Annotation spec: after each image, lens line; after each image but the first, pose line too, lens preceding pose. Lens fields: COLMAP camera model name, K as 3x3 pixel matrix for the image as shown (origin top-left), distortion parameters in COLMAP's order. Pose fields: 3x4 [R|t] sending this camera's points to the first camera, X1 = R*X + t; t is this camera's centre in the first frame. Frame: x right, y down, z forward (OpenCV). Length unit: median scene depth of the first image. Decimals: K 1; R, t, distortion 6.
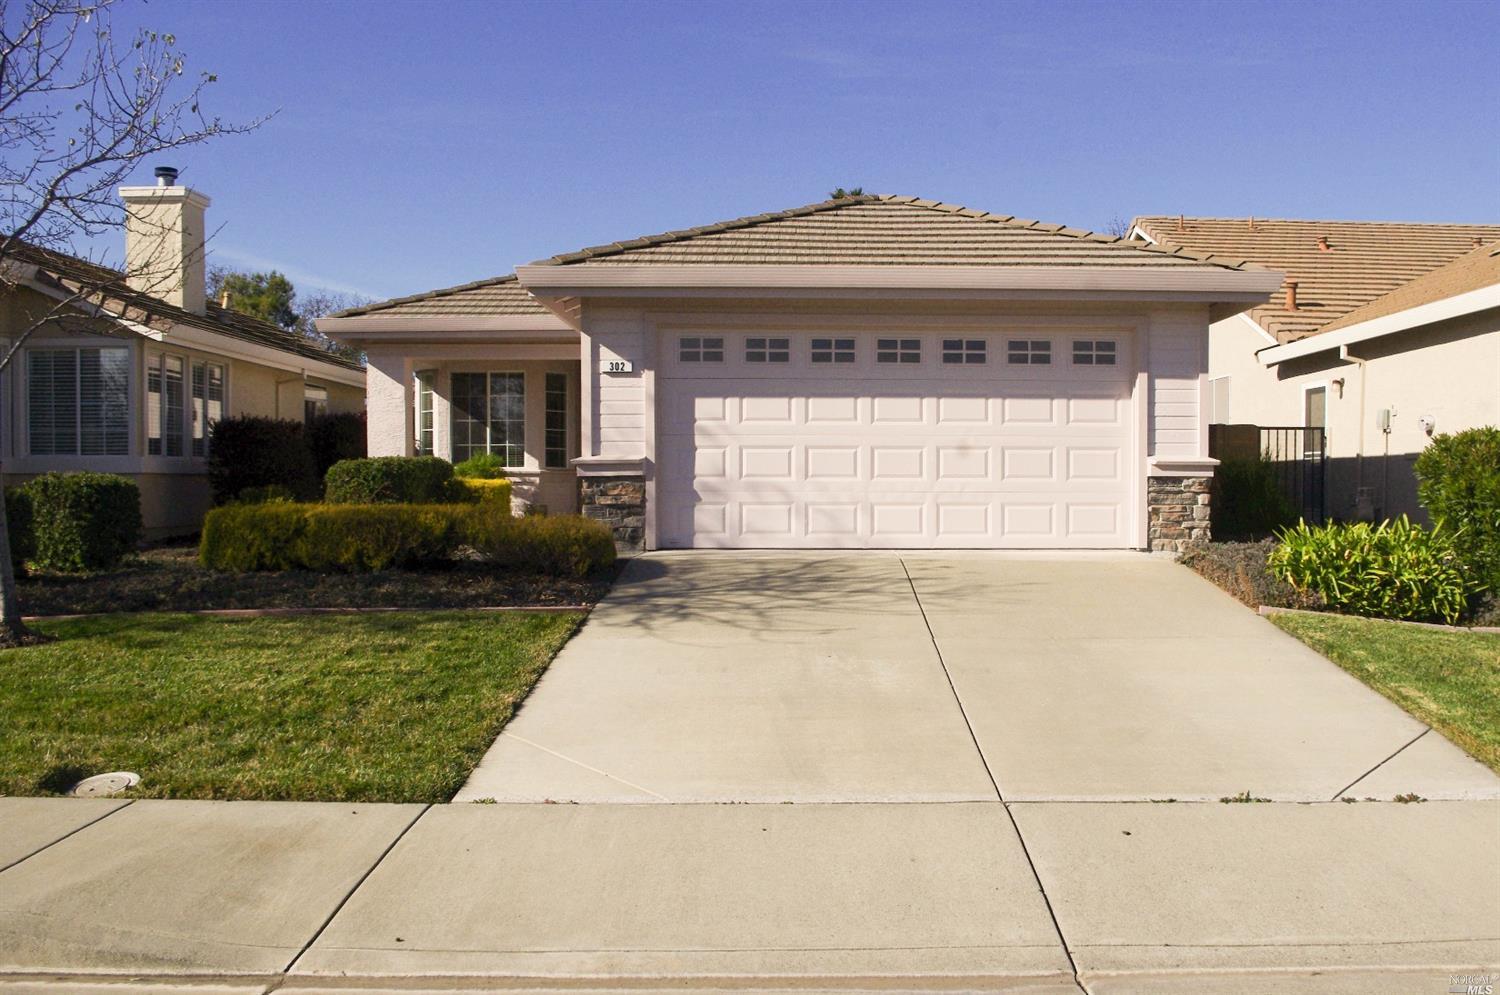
lens RADIAL K [[1188.5, 0, 744.4], [0, 1188.5, 500.0], [0, 0, 1]] dist [-0.085295, 0.031018]
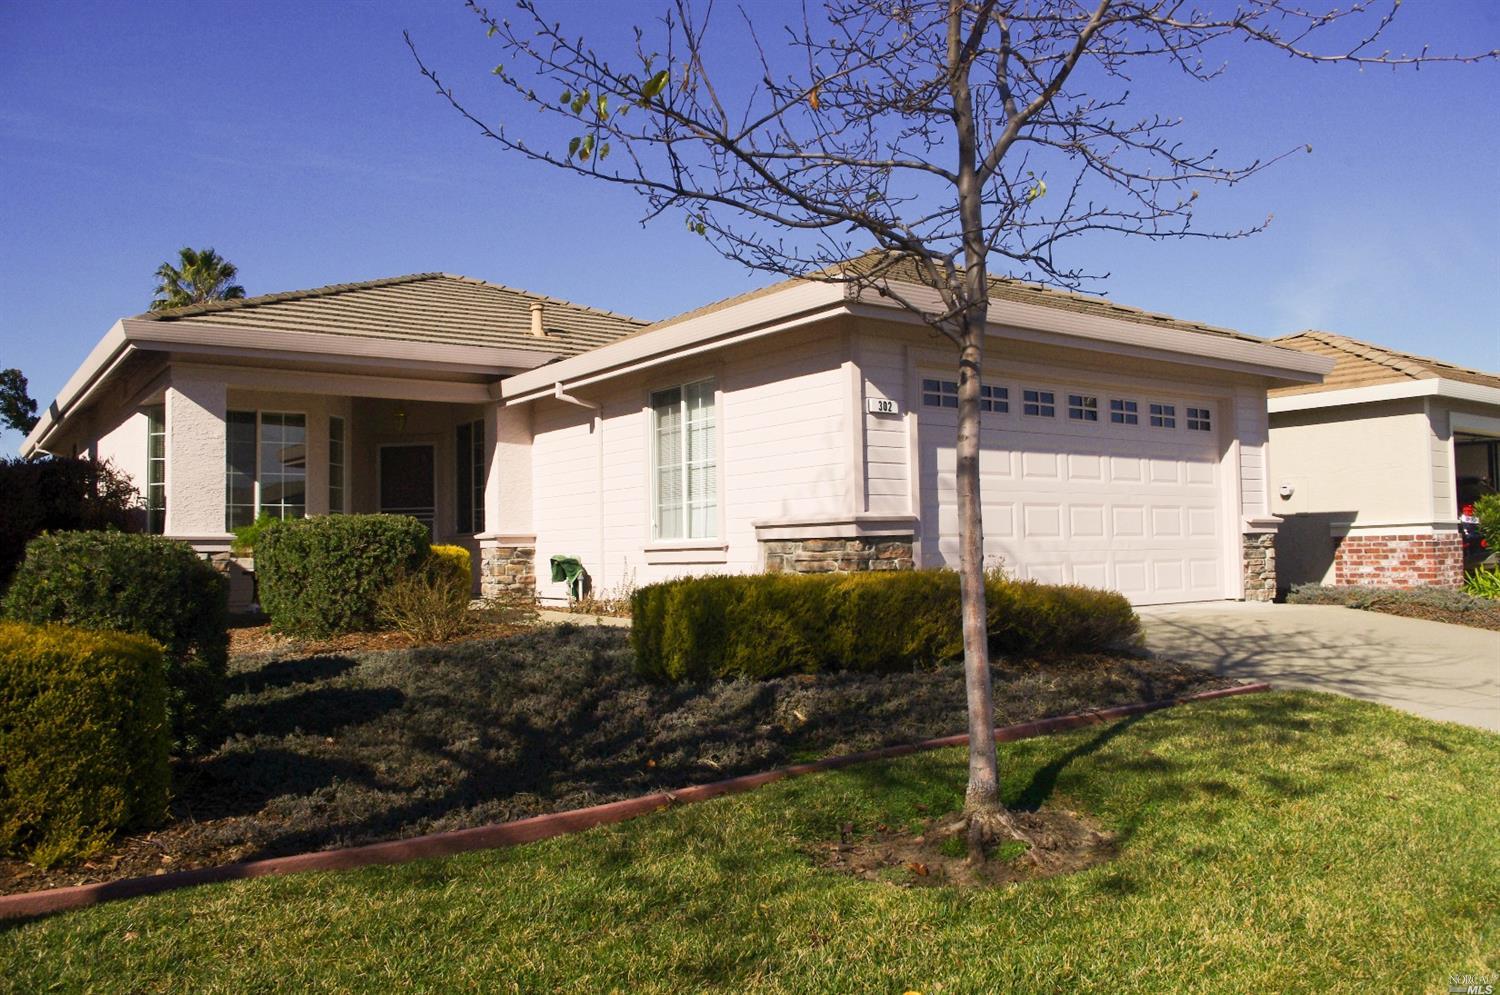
lens RADIAL K [[1188.5, 0, 749.3], [0, 1188.5, 495.2], [0, 0, 1]] dist [-0.085295, 0.031018]
pose [[0.813759, 0.014557, 0.581021, -0.673748], [0.025013, 0.997883, -0.060032, -0.001191], [-0.580664, 0.063385, 0.811672, 0.373821]]
